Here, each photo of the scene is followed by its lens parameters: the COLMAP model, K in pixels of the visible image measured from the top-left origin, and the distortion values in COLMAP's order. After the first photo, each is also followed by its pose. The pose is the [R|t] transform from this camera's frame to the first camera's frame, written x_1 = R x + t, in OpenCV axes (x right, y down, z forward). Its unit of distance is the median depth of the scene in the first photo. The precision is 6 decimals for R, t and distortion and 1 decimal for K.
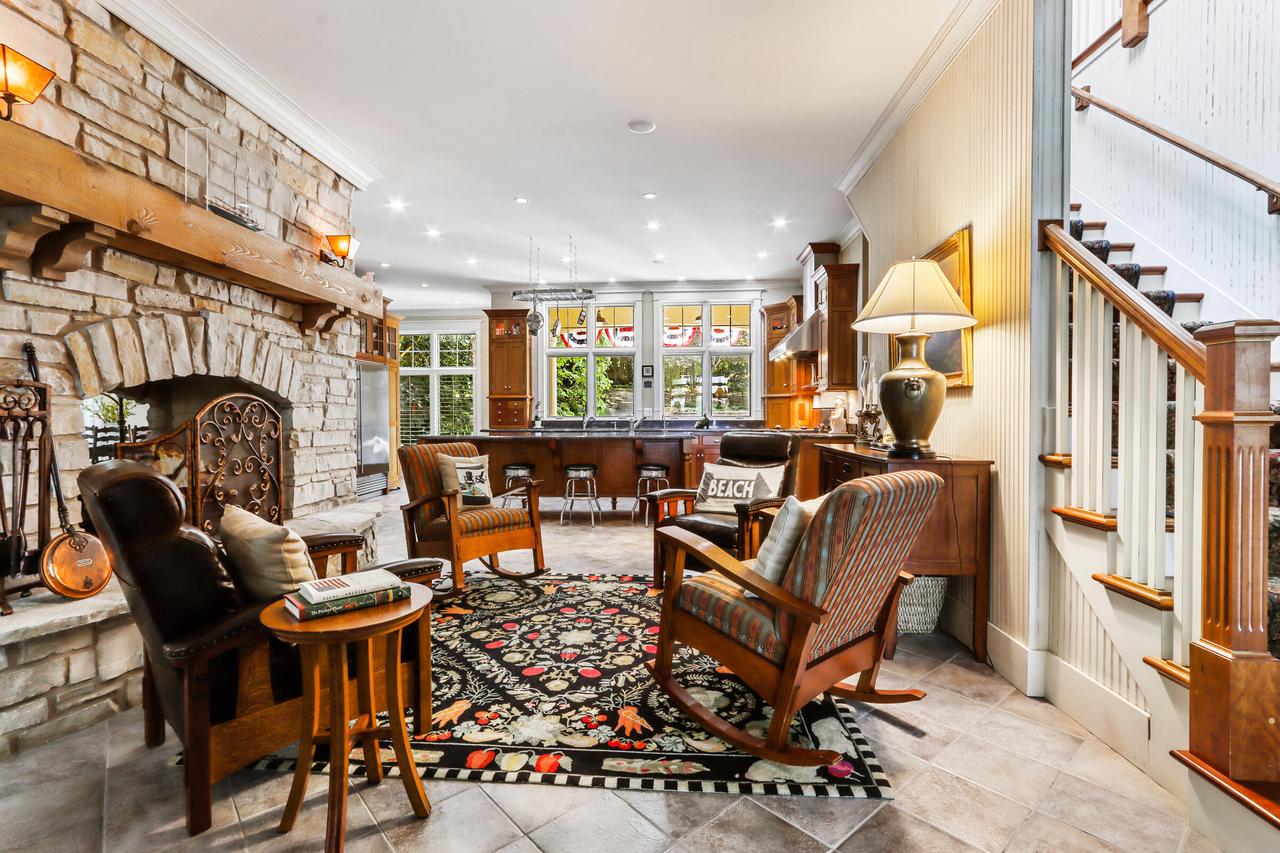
lens RADIAL K [[593.8, 0, 652.8], [0, 593.8, 427.1], [0, 0, 1]] dist [-0.002531, 0.003656]
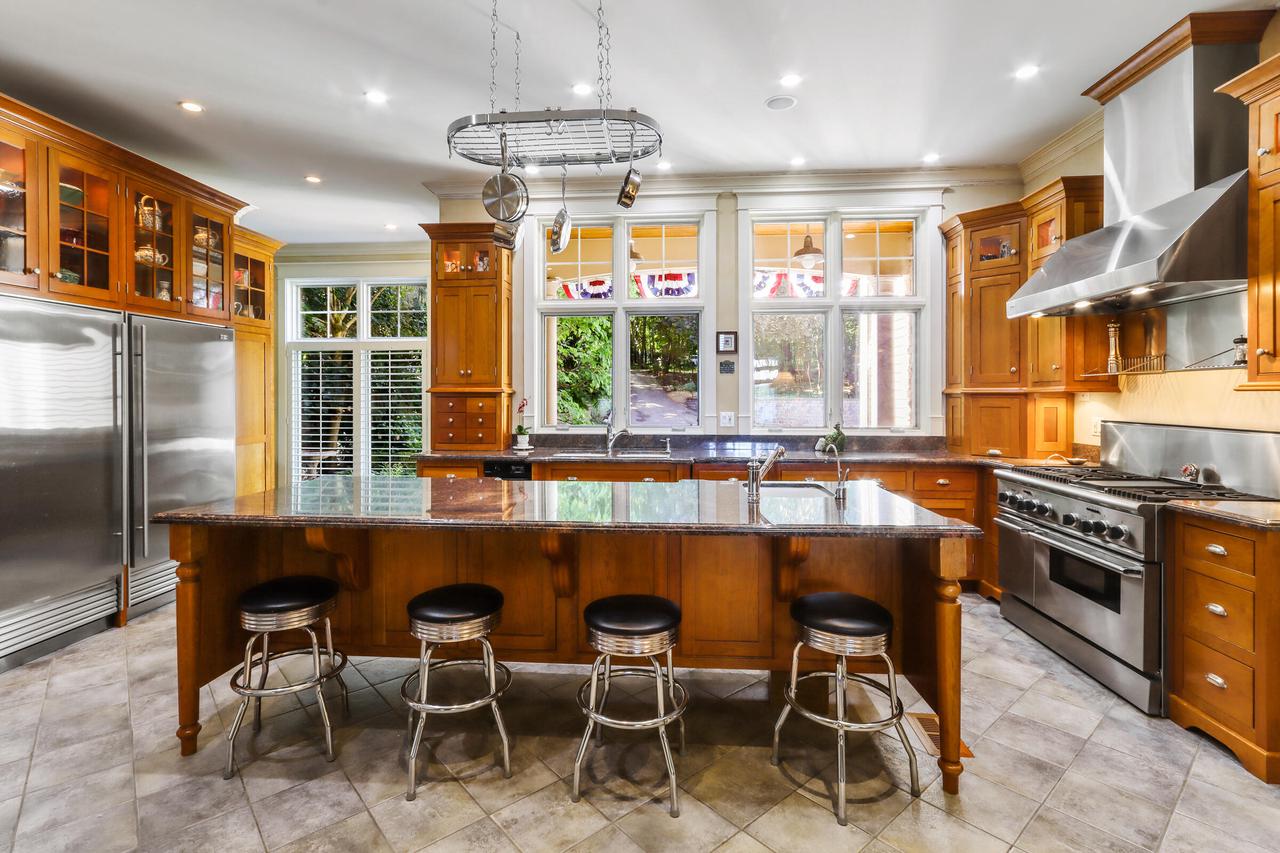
lens RADIAL K [[593.8, 0, 612.5], [0, 593.8, 435.3], [0, 0, 1]] dist [-0.002531, 0.003656]
pose [[0.997835, 0.011775, -0.064708, -0.075731], [-0.008708, 0.998834, 0.047482, -0.035189], [0.065191, -0.046816, 0.996774, 0.456918]]
